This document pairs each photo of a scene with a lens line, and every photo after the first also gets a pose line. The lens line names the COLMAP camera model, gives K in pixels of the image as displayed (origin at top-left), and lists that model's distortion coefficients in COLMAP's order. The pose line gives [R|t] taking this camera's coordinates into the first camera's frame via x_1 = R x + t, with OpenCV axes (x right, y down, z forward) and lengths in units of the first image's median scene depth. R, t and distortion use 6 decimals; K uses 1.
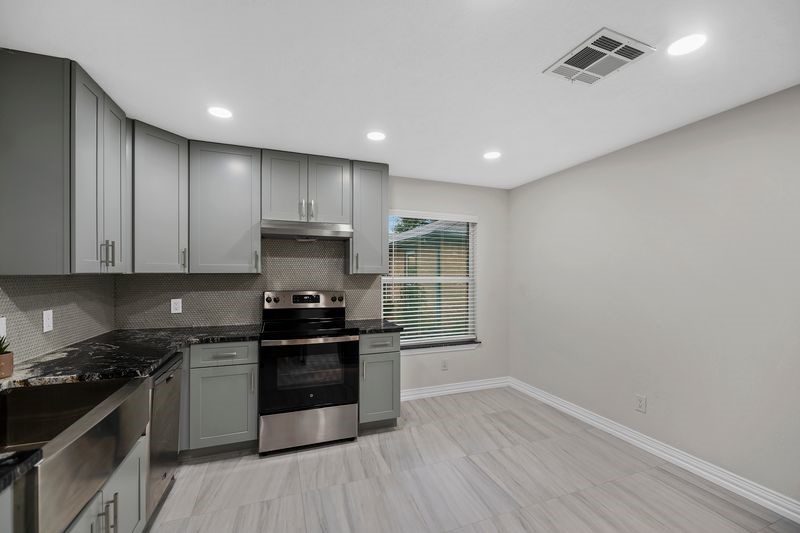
lens RADIAL K [[329.4, 0, 402.9], [0, 329.4, 270.5], [0, 0, 1]] dist [0.000038, 0.000077]
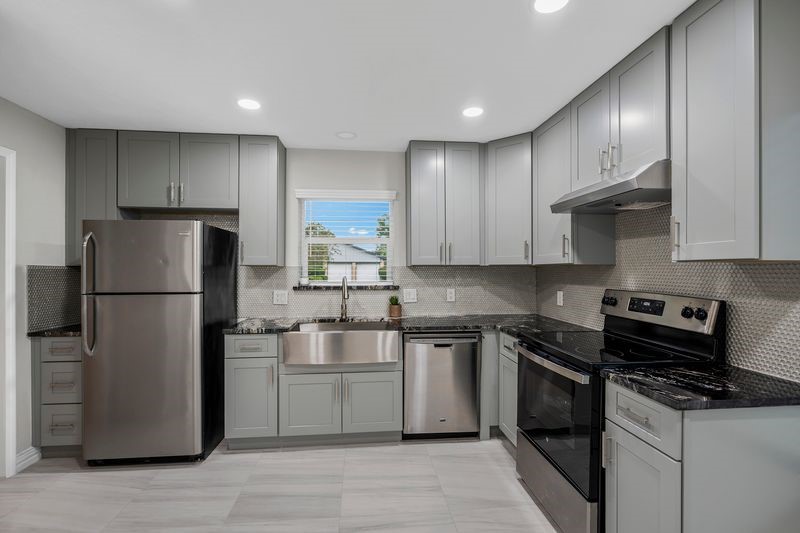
lens RADIAL K [[376.5, 0, 399.7], [0, 376.5, 269.4], [0, 0, 1]] dist [0.000108, 0.000070]
pose [[-0.260390, -0.003315, -0.965498, 0.519984], [0.006943, 0.999962, -0.005306, 0.024146], [0.965479, -0.008085, -0.260357, 0.840457]]
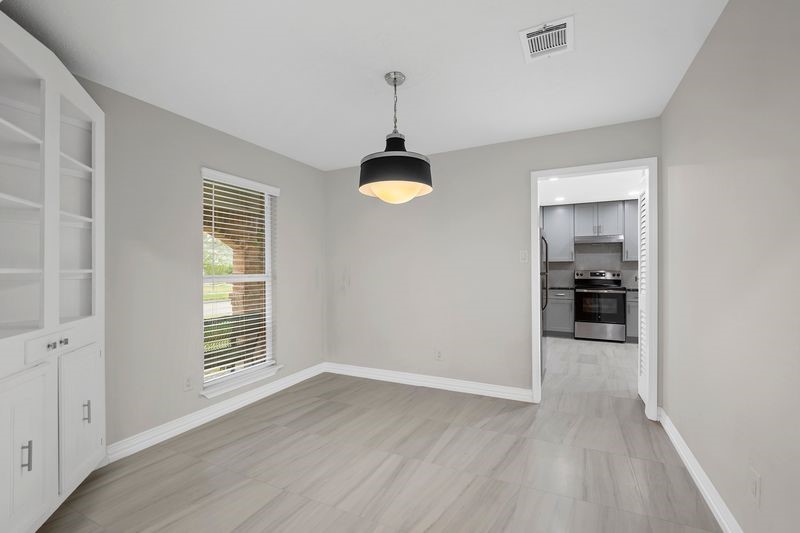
lens RADIAL K [[329.4, 0, 402.9], [0, 329.4, 270.5], [0, 0, 1]] dist [0.000038, 0.000077]
pose [[0.670826, -0.000200, -0.741615, 0.429731], [0.006041, 0.999968, 0.005195, 0.051761], [0.741590, -0.007965, 0.670806, -1.318725]]
